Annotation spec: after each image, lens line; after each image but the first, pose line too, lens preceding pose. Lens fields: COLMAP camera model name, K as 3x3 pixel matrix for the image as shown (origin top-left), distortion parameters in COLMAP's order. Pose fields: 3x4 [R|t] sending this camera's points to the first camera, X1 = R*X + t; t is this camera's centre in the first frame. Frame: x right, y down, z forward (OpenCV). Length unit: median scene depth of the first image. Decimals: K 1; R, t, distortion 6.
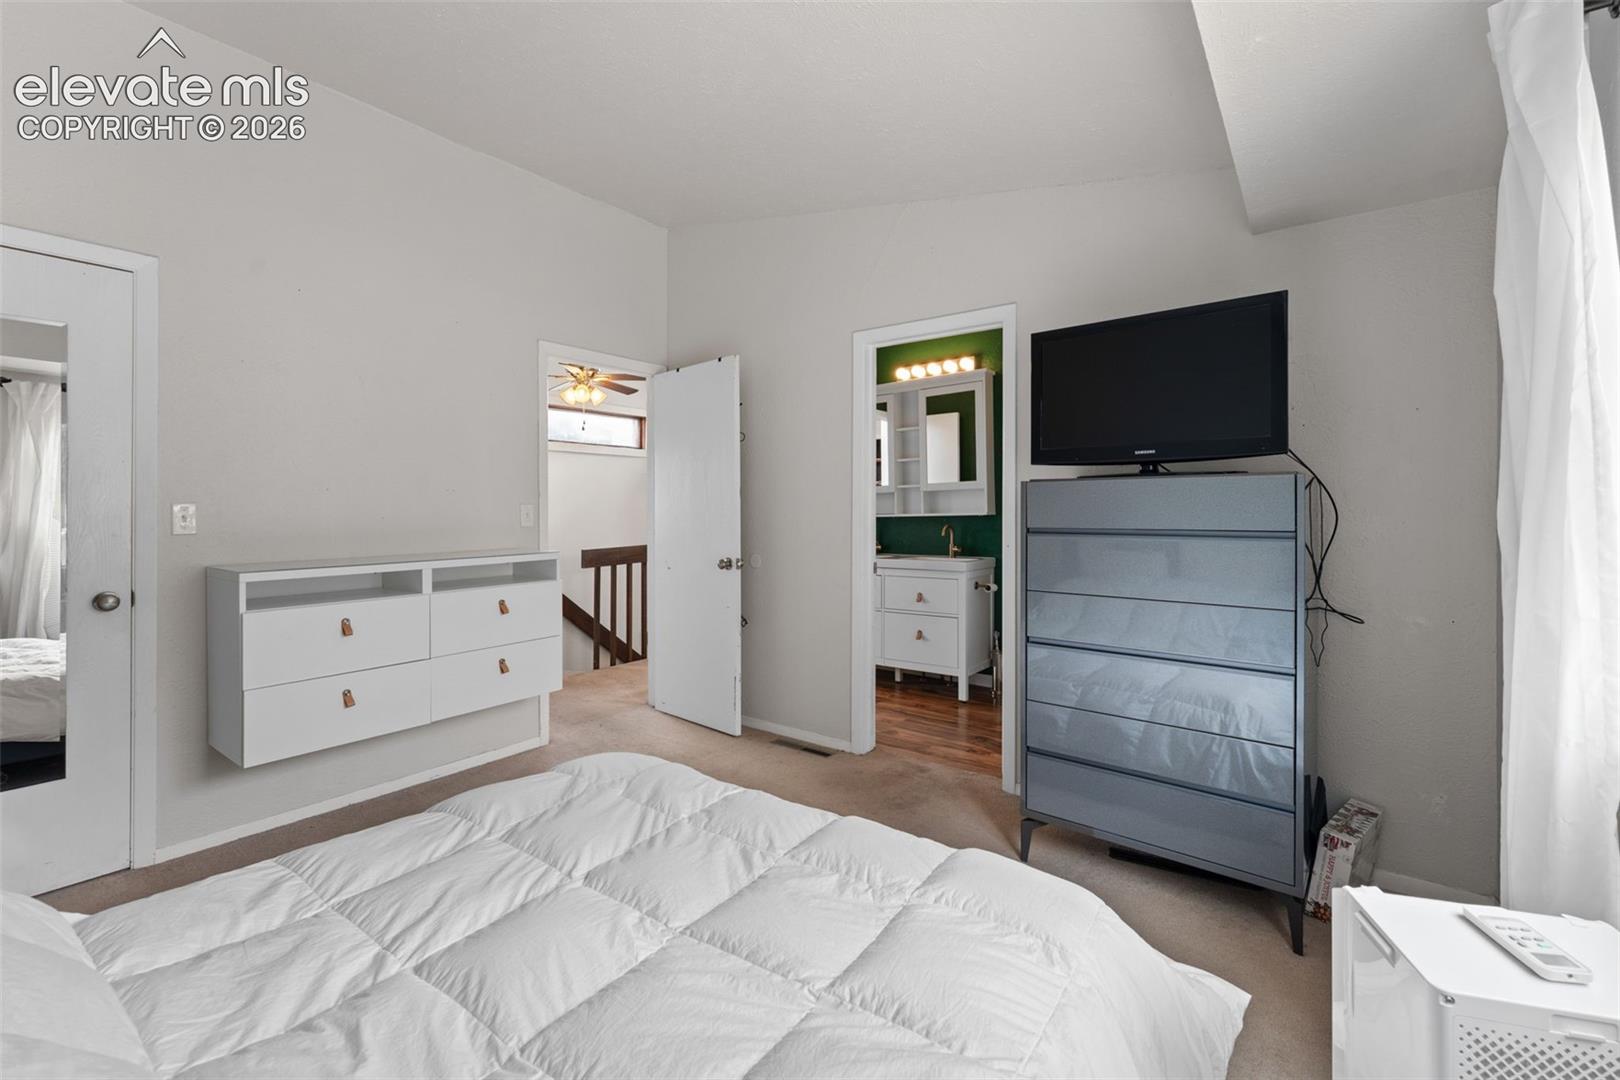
lens RADIAL K [[691.9, 0, 800.4], [0, 691.9, 522.6], [0, 0, 1]] dist [0.000521, -0.000006]
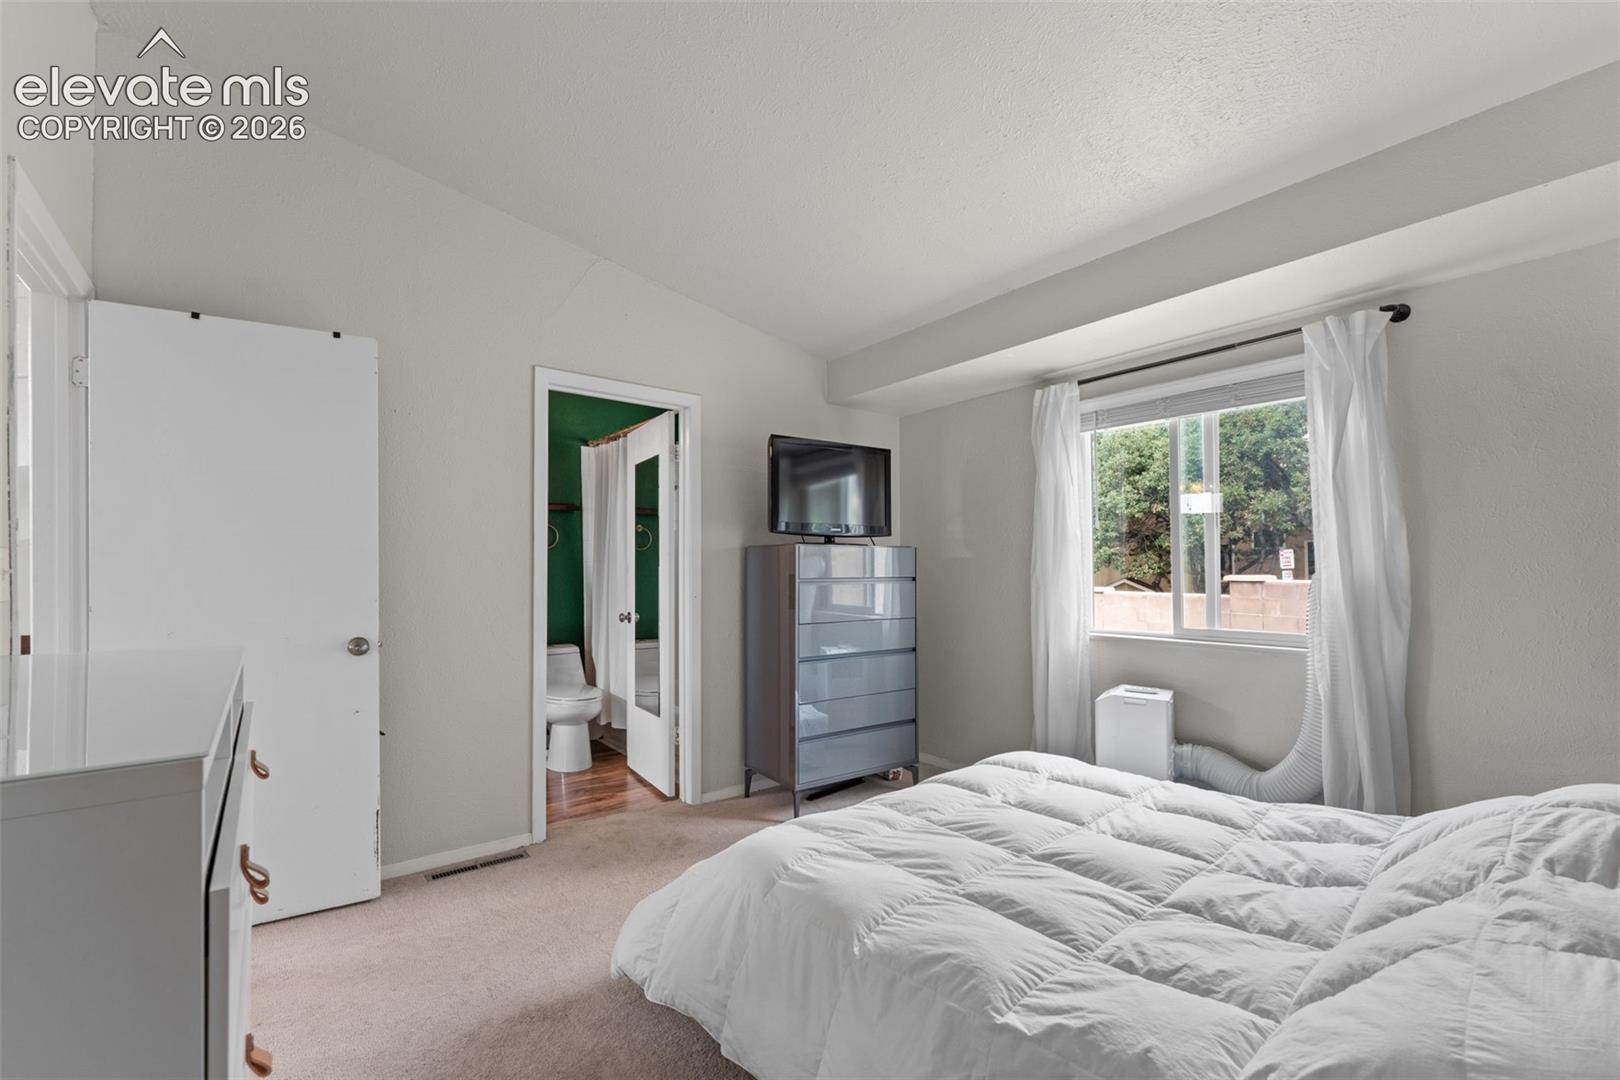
lens RADIAL K [[690.9, 0, 810.0], [0, 690.9, 540.0], [0, 0, 1]] dist [-0.000057, -0.000026]
pose [[0.257842, 0.035423, 0.965537, -0.661401], [0.020081, 0.998915, -0.042010, -0.007183], [-0.965978, 0.030221, 0.256851, 0.406771]]
